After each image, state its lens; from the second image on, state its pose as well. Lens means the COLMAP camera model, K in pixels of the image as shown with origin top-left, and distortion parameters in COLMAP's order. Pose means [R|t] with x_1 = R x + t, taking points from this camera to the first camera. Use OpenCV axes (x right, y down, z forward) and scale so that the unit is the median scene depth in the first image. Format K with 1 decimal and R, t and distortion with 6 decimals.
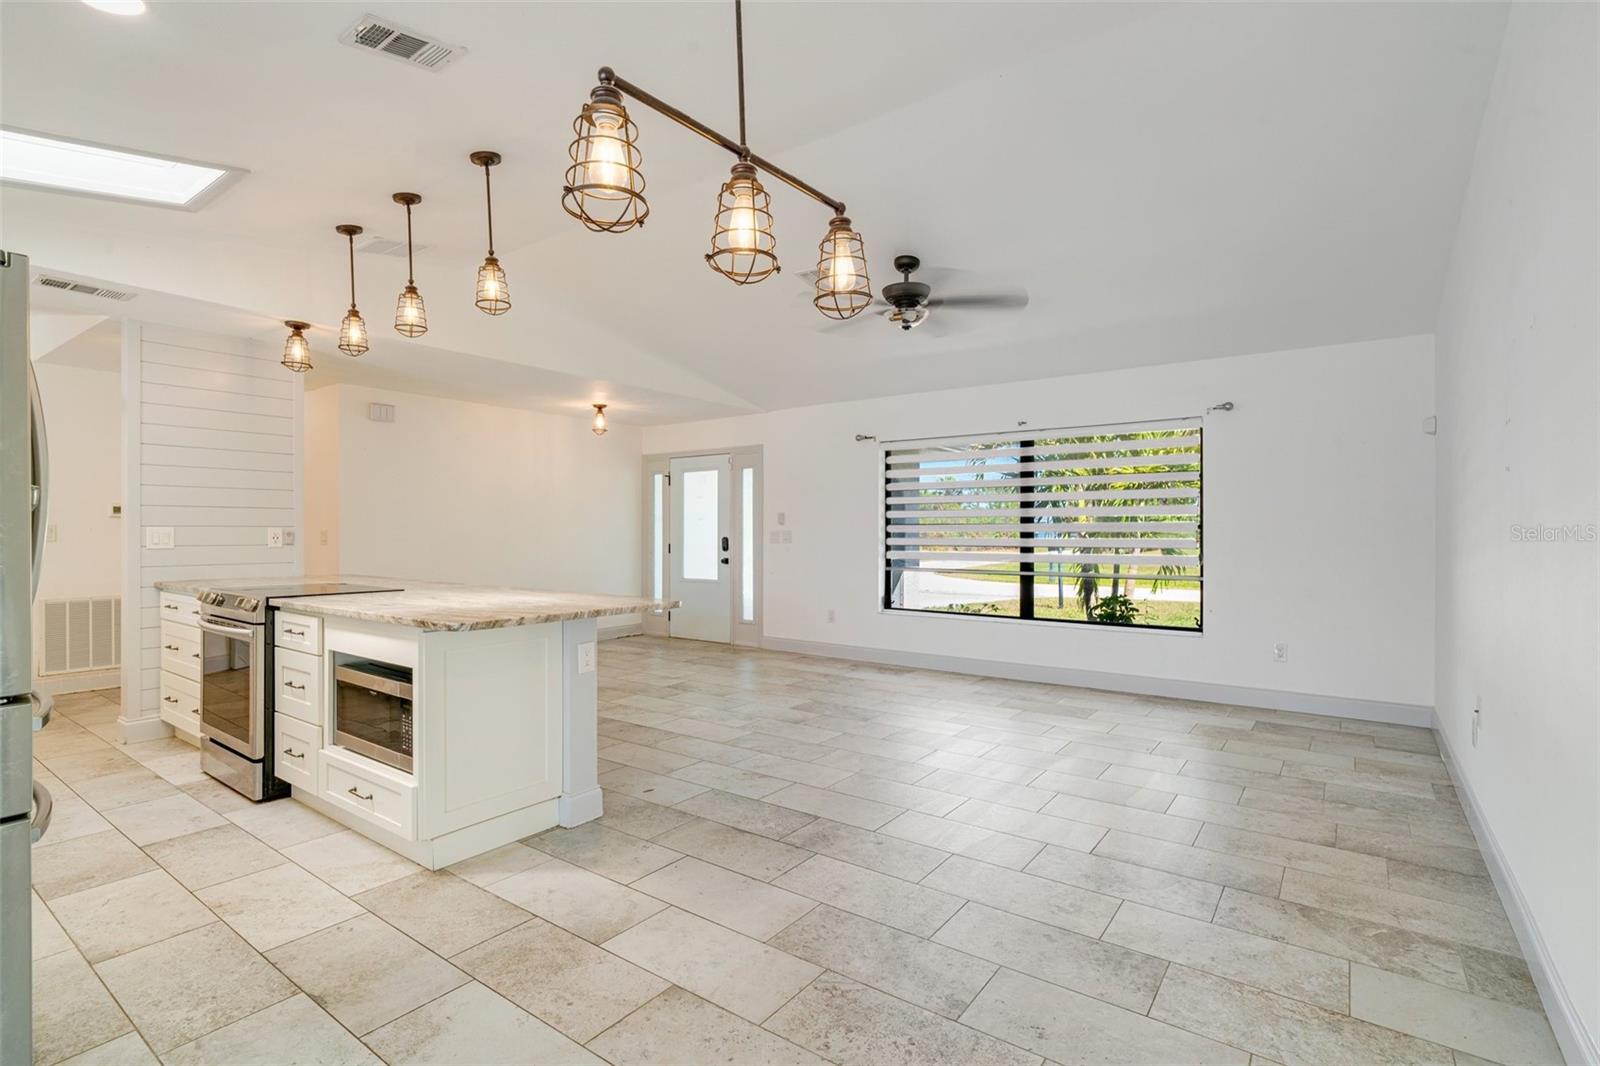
lens RADIAL K [[756.2, 0, 794.4], [0, 756.2, 531.1], [0, 0, 1]] dist [-0.019022, 0.006902]
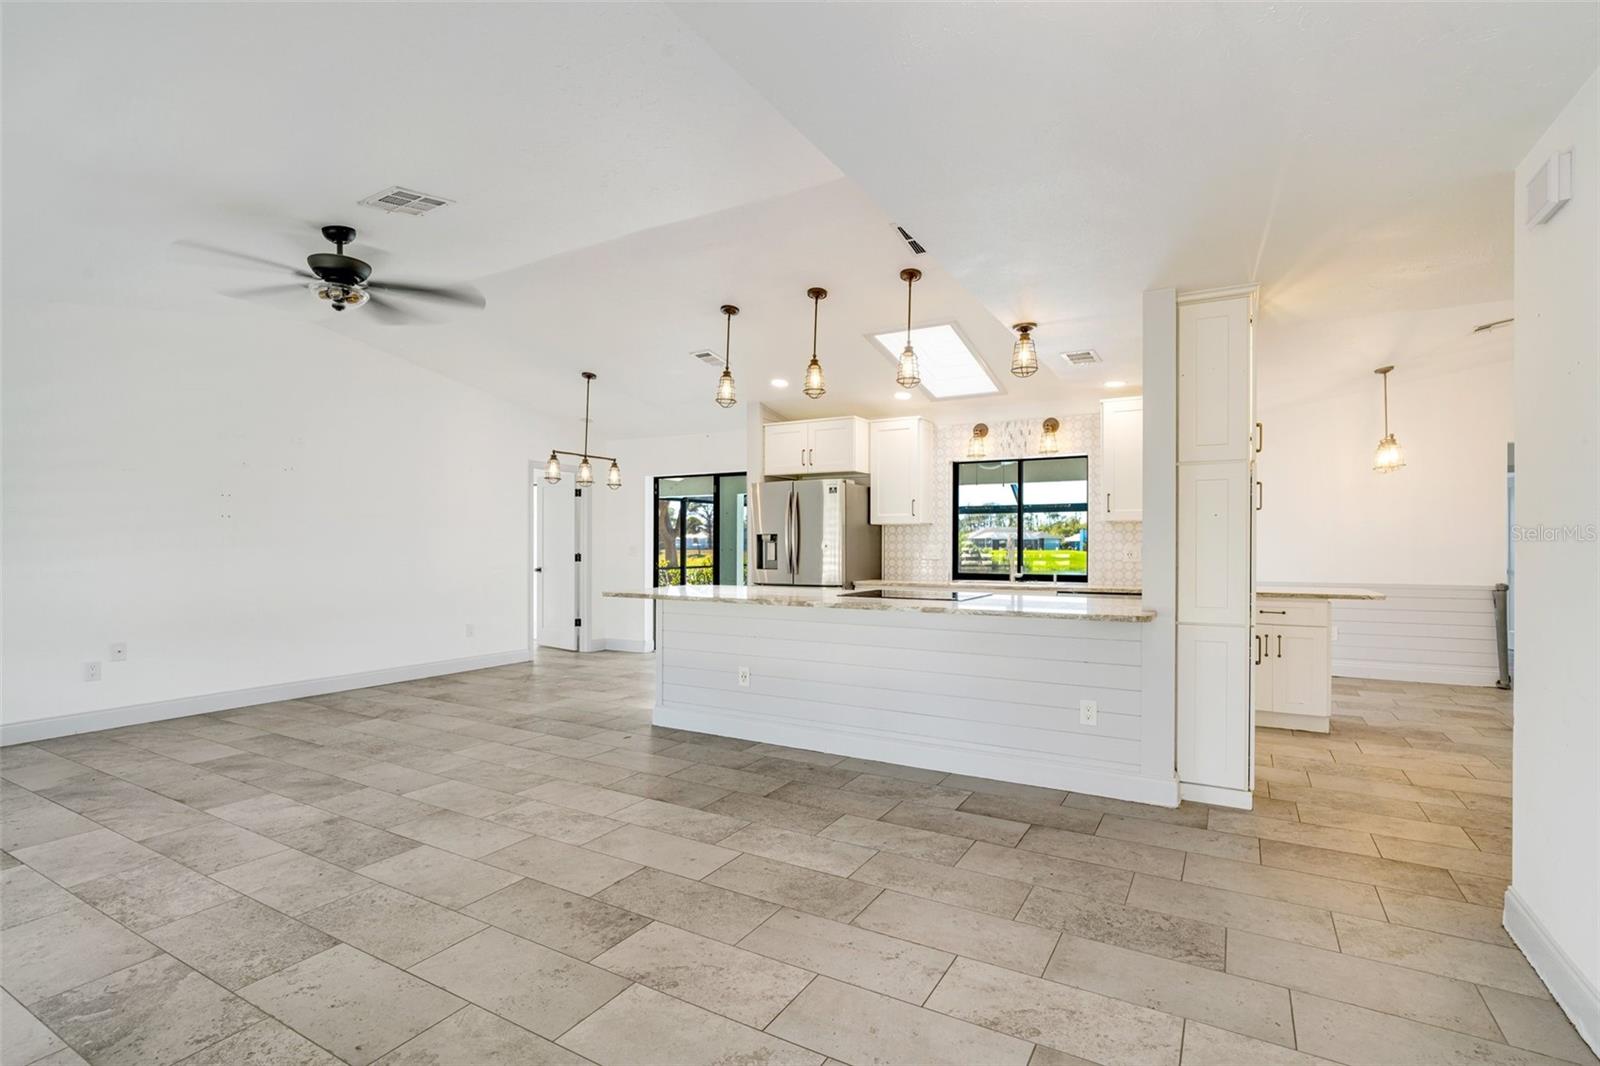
lens RADIAL K [[763.9, 0, 781.6], [0, 763.9, 545.1], [0, 0, 1]] dist [-0.016918, 0.007494]
pose [[-0.995645, -0.003283, -0.093167, -0.313480], [-0.003348, 0.999994, 0.000542, -0.002783], [0.093165, 0.000851, -0.995650, 2.193679]]
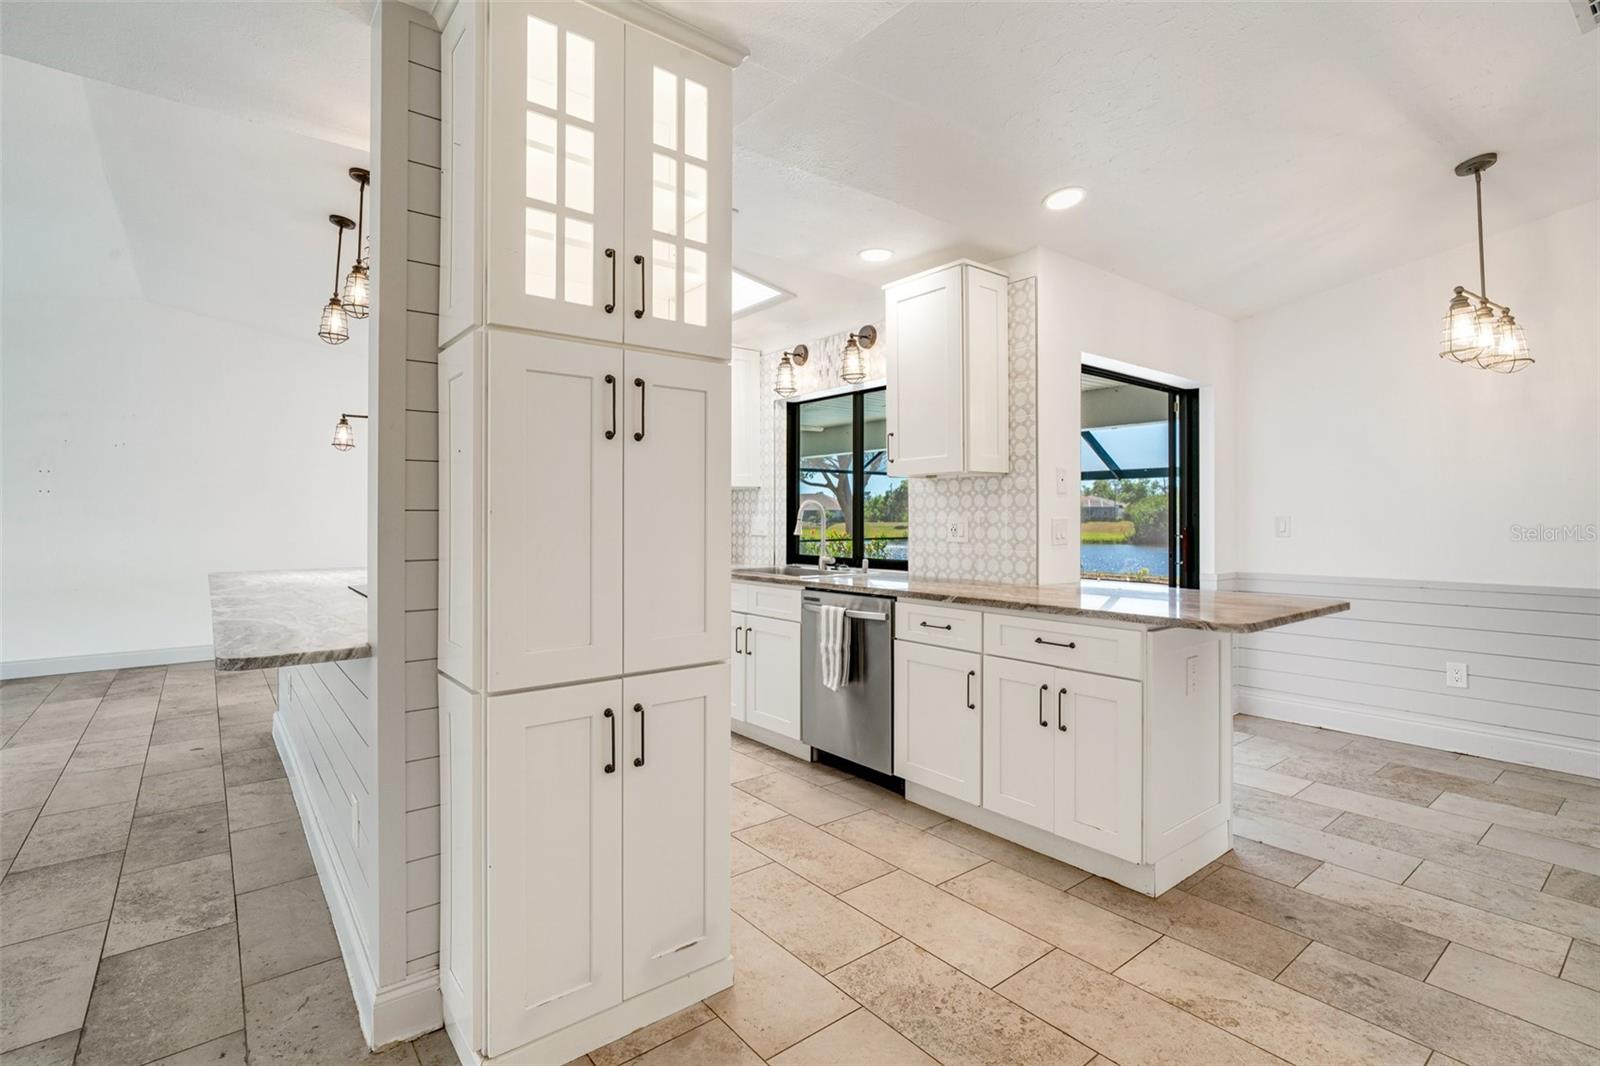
lens RADIAL K [[748.9, 0, 791.2], [0, 748.9, 524.4], [0, 0, 1]] dist [-0.016549, 0.006564]
pose [[-0.963823, -0.002275, 0.266533, -1.232145], [0.000227, 0.999956, 0.009355, -0.001411], [-0.266542, 0.009077, -0.963781, 1.677876]]
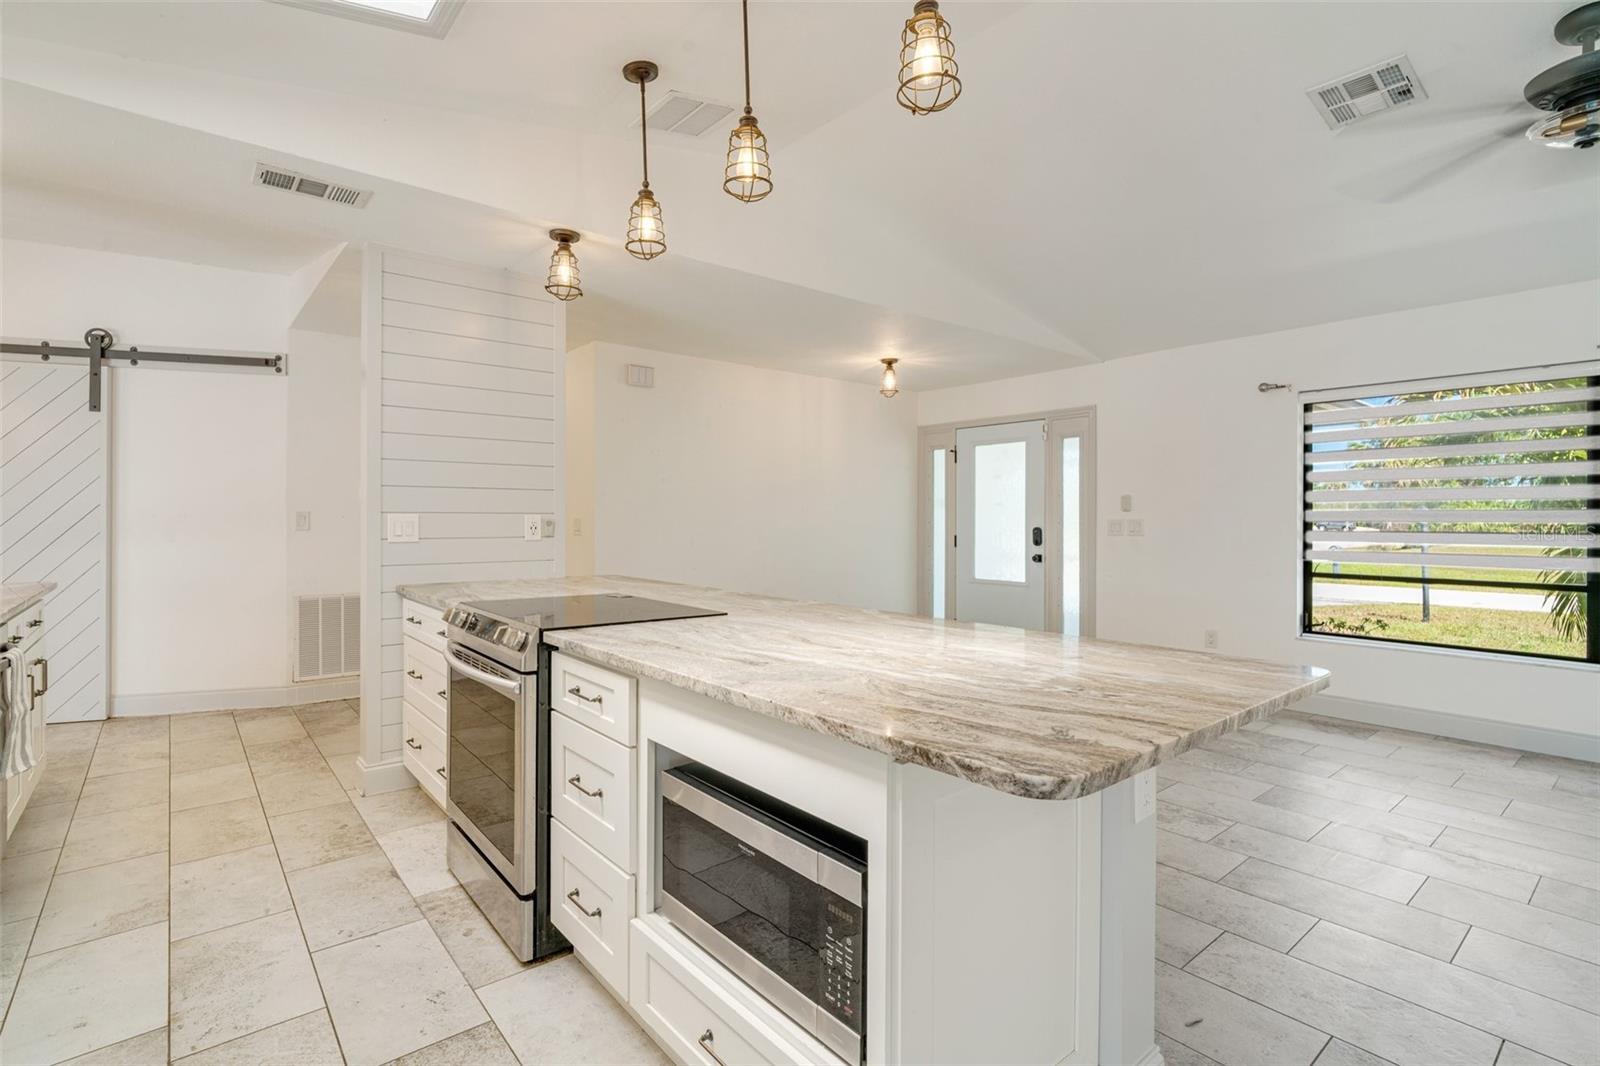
lens RADIAL K [[758.8, 0, 789.5], [0, 758.8, 516.5], [0, 0, 1]] dist [-0.019479, 0.007206]
pose [[0.968539, 0.001232, -0.248859, -0.308025], [-0.001925, 0.999995, -0.002541, -0.001474], [0.248854, 0.002940, 0.968537, 0.395876]]
